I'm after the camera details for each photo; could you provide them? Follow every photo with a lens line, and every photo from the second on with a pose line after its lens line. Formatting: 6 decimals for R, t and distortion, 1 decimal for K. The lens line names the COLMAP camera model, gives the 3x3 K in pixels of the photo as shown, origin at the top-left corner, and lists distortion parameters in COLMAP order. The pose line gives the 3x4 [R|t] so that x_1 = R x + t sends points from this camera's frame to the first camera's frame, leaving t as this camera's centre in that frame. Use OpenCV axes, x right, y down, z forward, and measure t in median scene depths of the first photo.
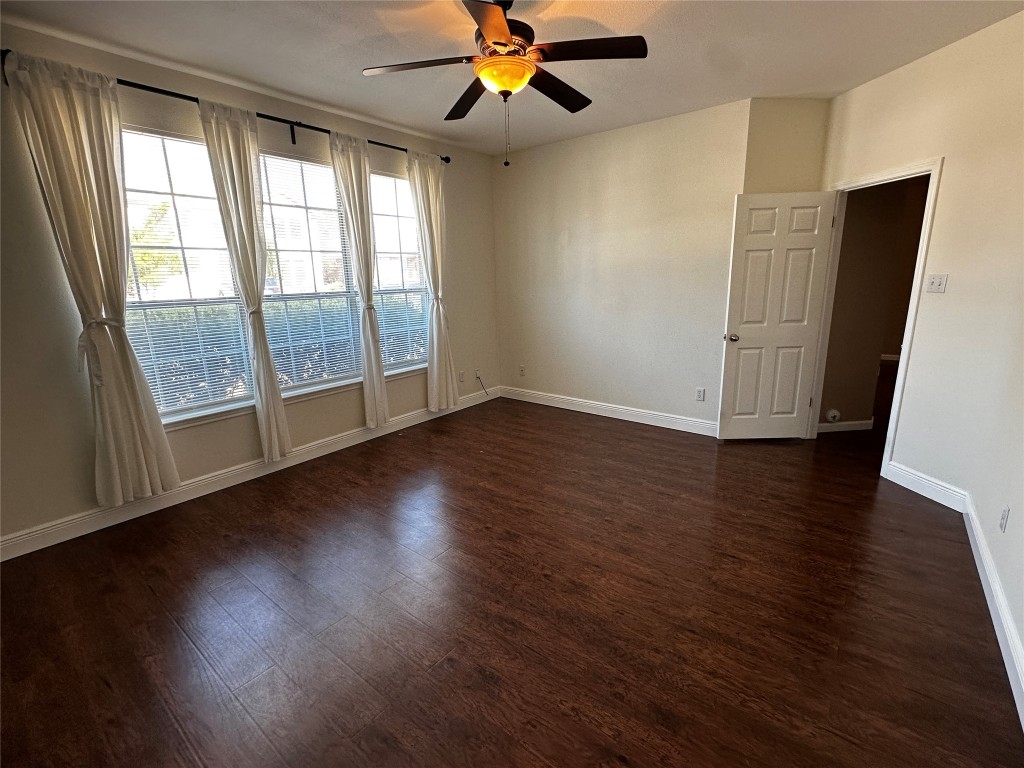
lens RADIAL K [[478.1, 0, 521.0], [0, 478.1, 378.3], [0, 0, 1]] dist [-0.019779, -0.000097]
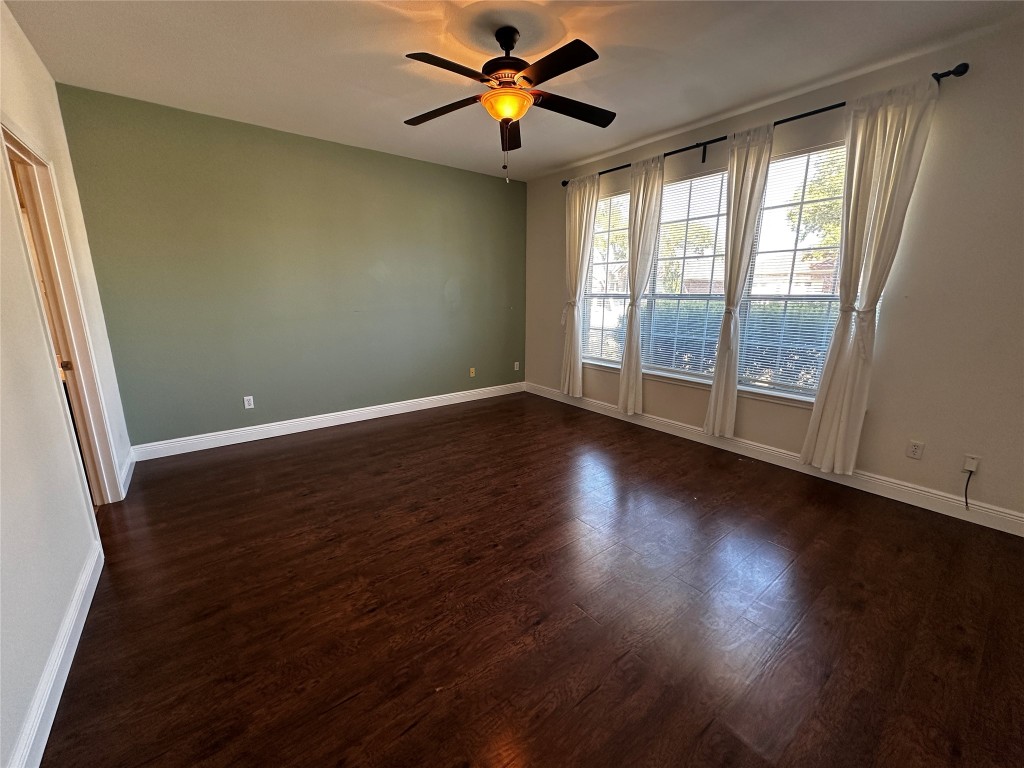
lens RADIAL K [[410.4, 0, 514.5], [0, 410.4, 383.0], [0, 0, 1]] dist [-0.001250, -0.000043]
pose [[-0.257093, 0.237329, -0.936791, 0.729579], [-0.196765, 0.936214, 0.291183, -0.207845], [0.946143, 0.259189, -0.193996, 0.953272]]
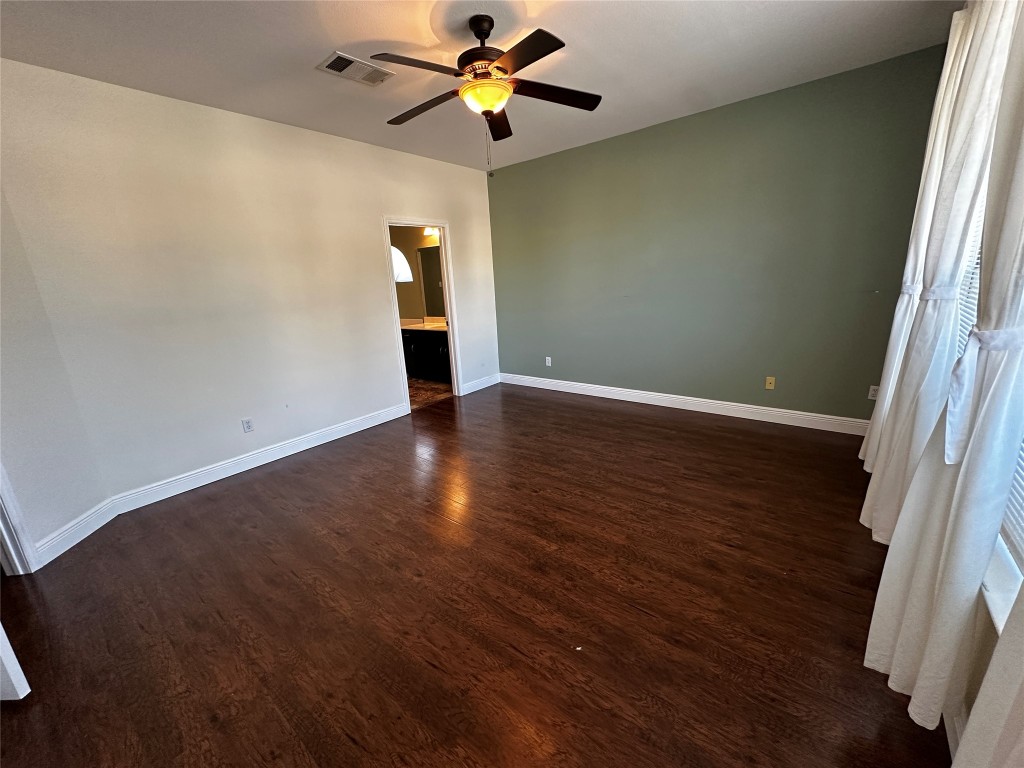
lens RADIAL K [[410.4, 0, 512.4], [0, 410.4, 390.4], [0, 0, 1]] dist [-0.001250, -0.000043]
pose [[-0.996612, 0.069818, 0.043484, -0.064005], [0.081970, 0.886828, 0.454771, -0.301825], [-0.006812, 0.456795, -0.889546, 1.487229]]
